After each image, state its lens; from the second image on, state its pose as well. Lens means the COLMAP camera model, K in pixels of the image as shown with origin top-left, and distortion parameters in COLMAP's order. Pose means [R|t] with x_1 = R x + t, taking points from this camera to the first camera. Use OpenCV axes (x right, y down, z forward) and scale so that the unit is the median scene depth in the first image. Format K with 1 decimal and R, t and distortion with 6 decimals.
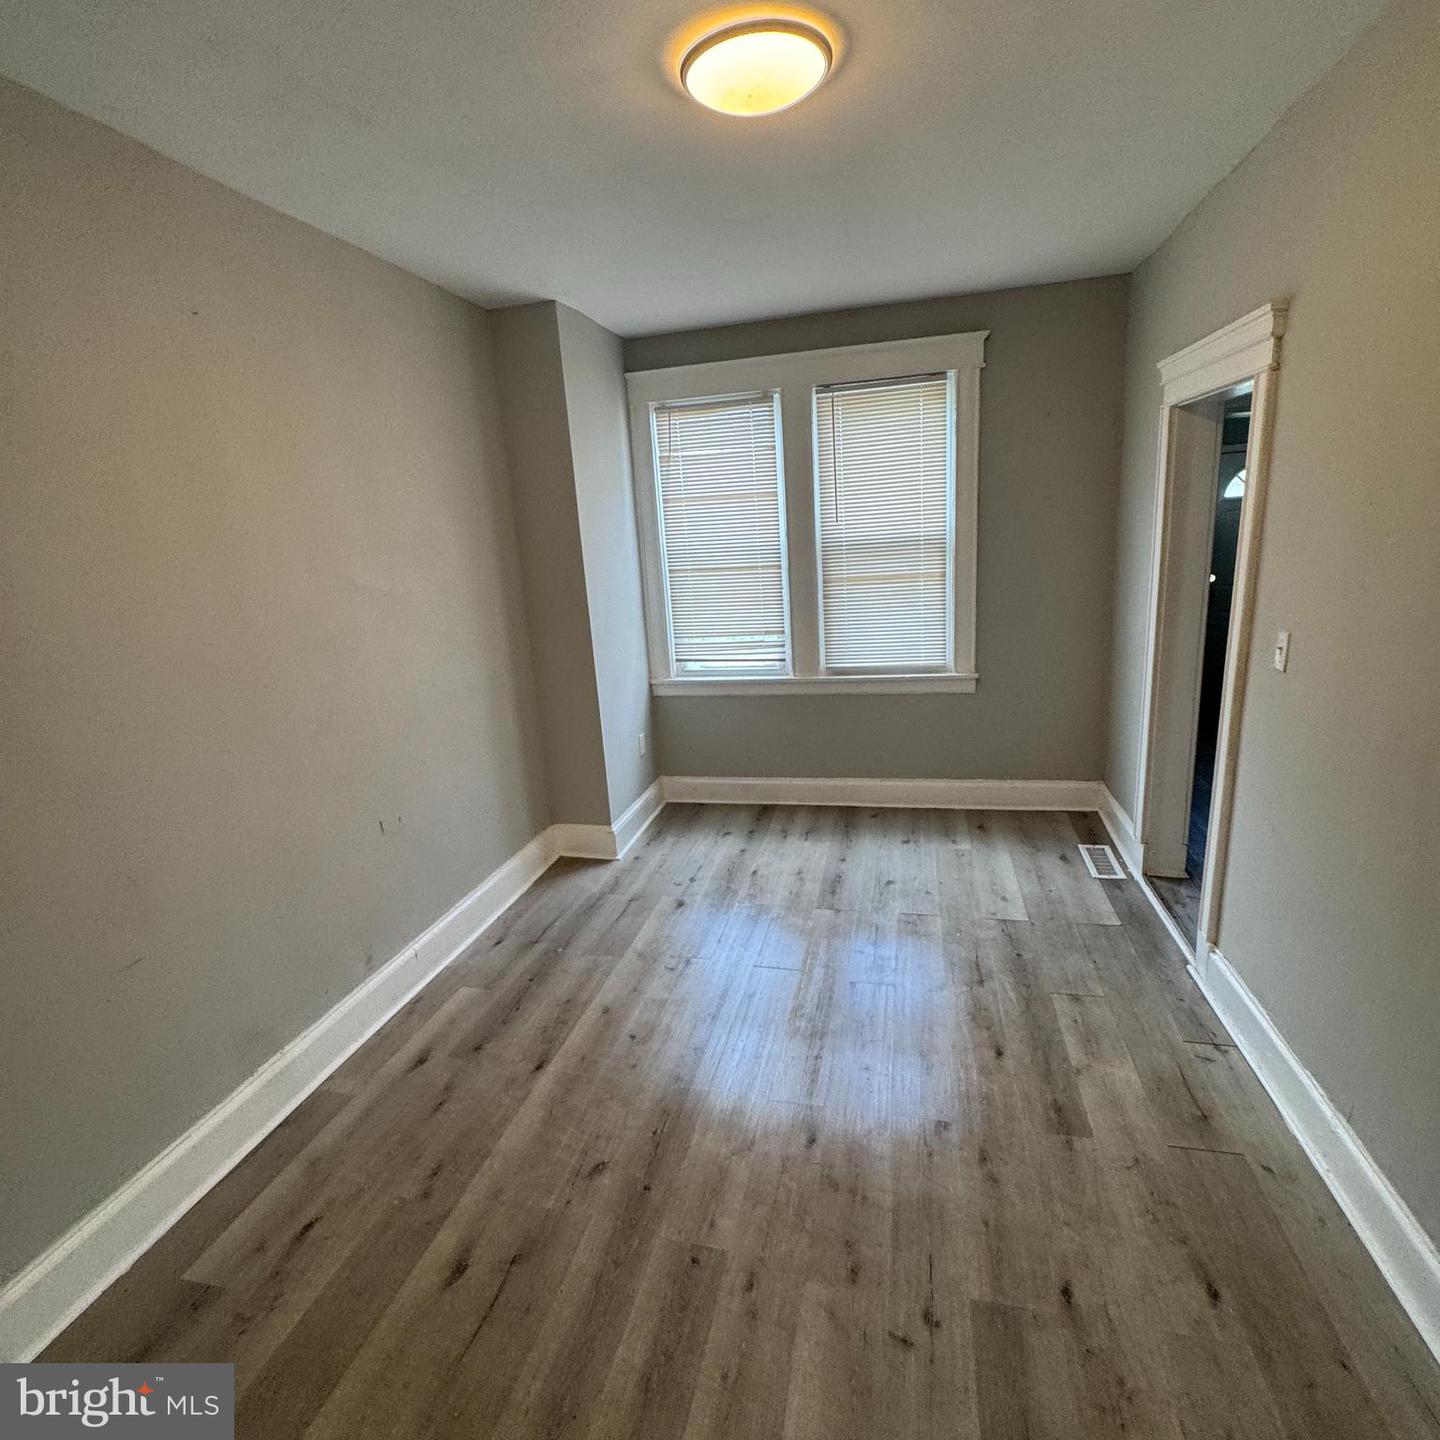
lens RADIAL K [[771.7, 0, 724.4], [0, 771.7, 714.8], [0, 0, 1]] dist [-0.005194, 0.000493]
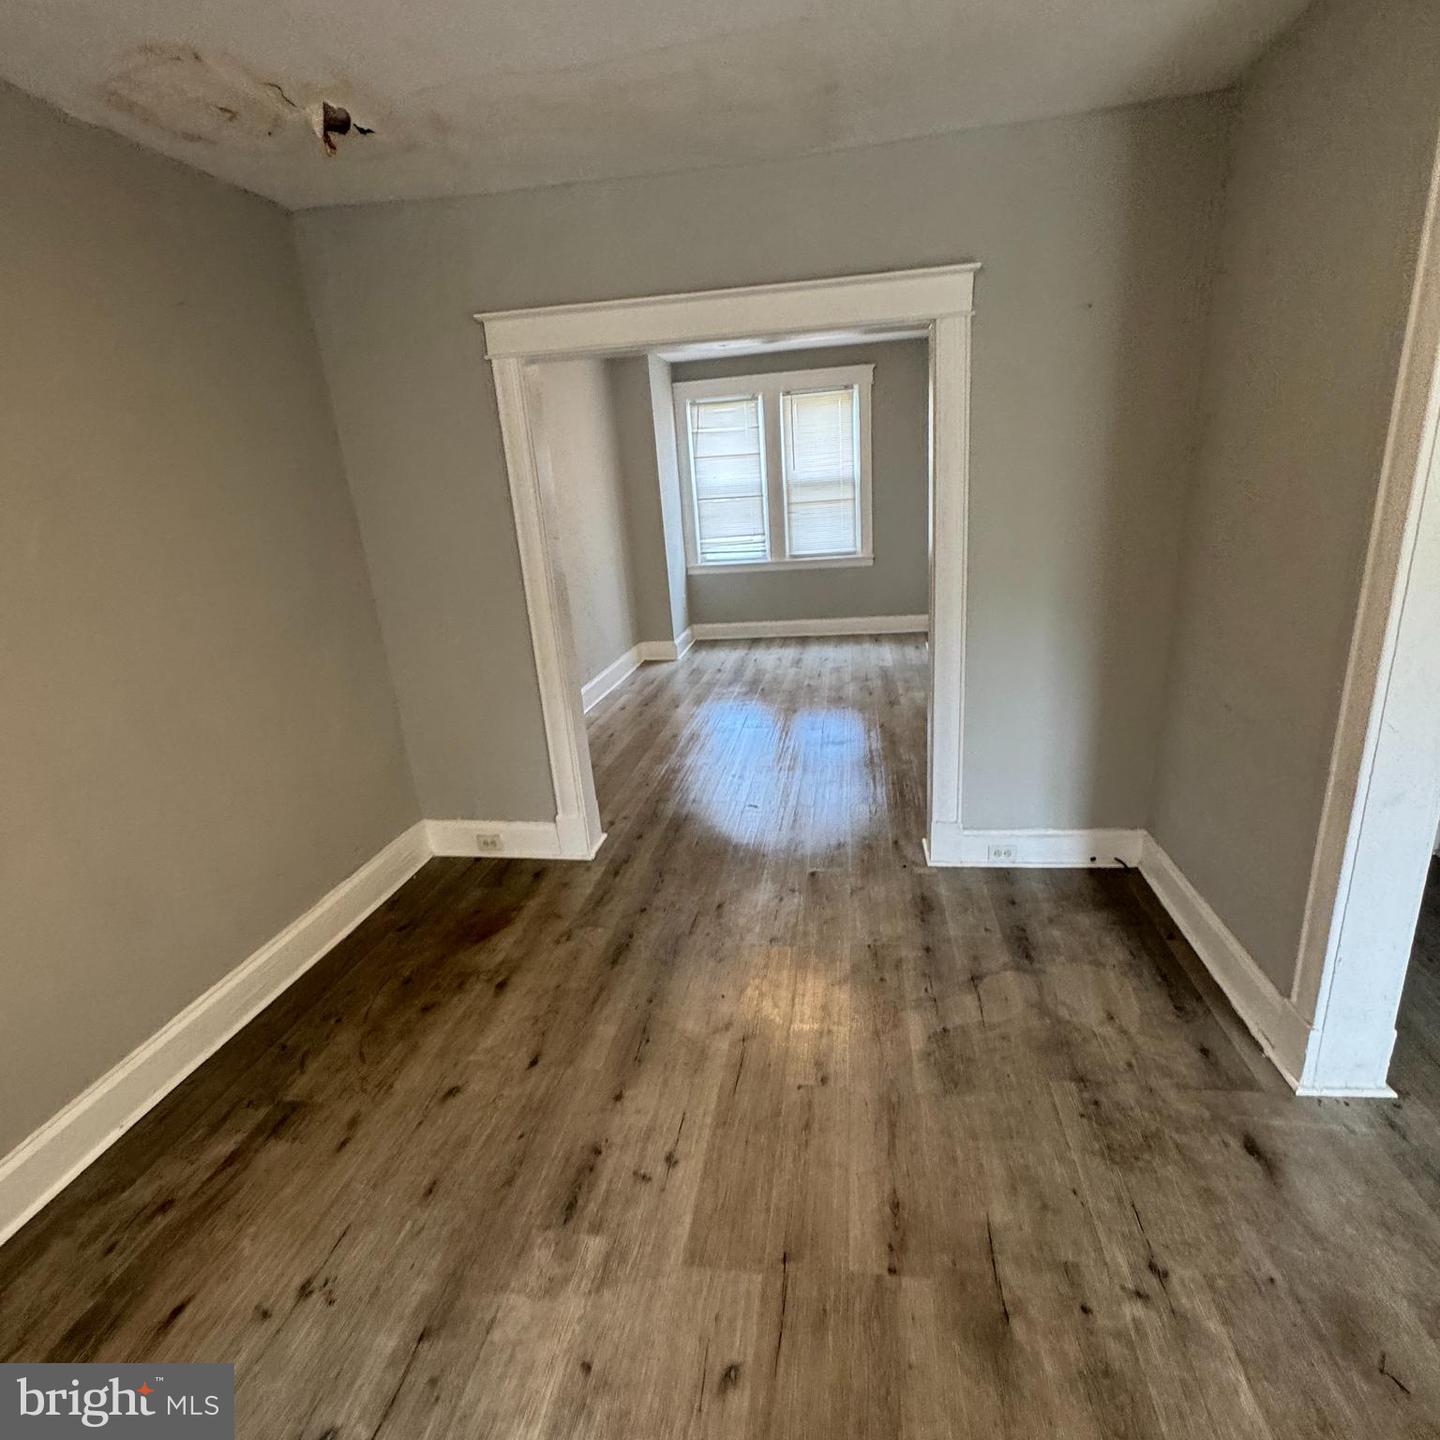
lens RADIAL K [[771.7, 0, 723.7], [0, 771.7, 716.4], [0, 0, 1]] dist [-0.005194, 0.000493]
pose [[0.997301, -0.027332, 0.068141, -0.152964], [0.023180, 0.997869, 0.060998, 0.205320], [-0.069663, -0.059254, 0.995809, -0.788142]]
